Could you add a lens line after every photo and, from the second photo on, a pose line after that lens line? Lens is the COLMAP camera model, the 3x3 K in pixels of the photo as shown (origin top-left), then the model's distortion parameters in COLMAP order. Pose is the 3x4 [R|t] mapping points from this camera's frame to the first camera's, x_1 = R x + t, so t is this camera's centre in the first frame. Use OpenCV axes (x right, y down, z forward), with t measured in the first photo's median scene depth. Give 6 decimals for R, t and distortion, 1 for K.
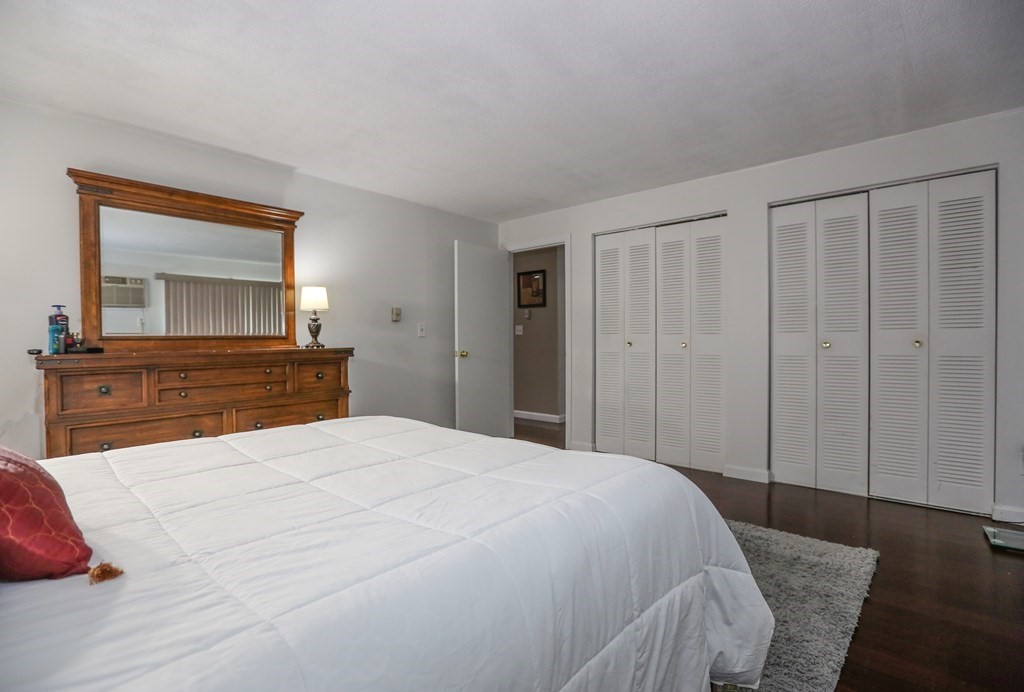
lens RADIAL K [[471.4, 0, 507.1], [0, 471.4, 344.2], [0, 0, 1]] dist [-0.052957, 0.018263]
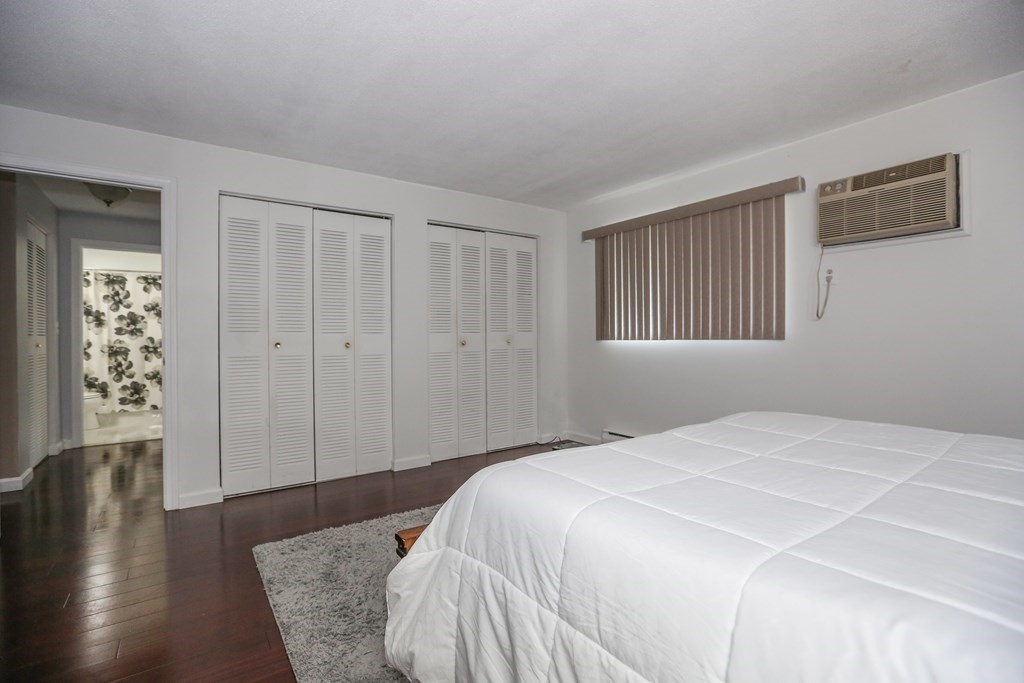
lens RADIAL K [[494.7, 0, 516.5], [0, 494.7, 337.3], [0, 0, 1]] dist [0.001713, 0.000062]
pose [[0.232448, 0.006358, 0.972588, -0.664965], [0.014352, 0.999847, -0.009966, 0.001734], [-0.972503, 0.016275, 0.232322, 0.589507]]
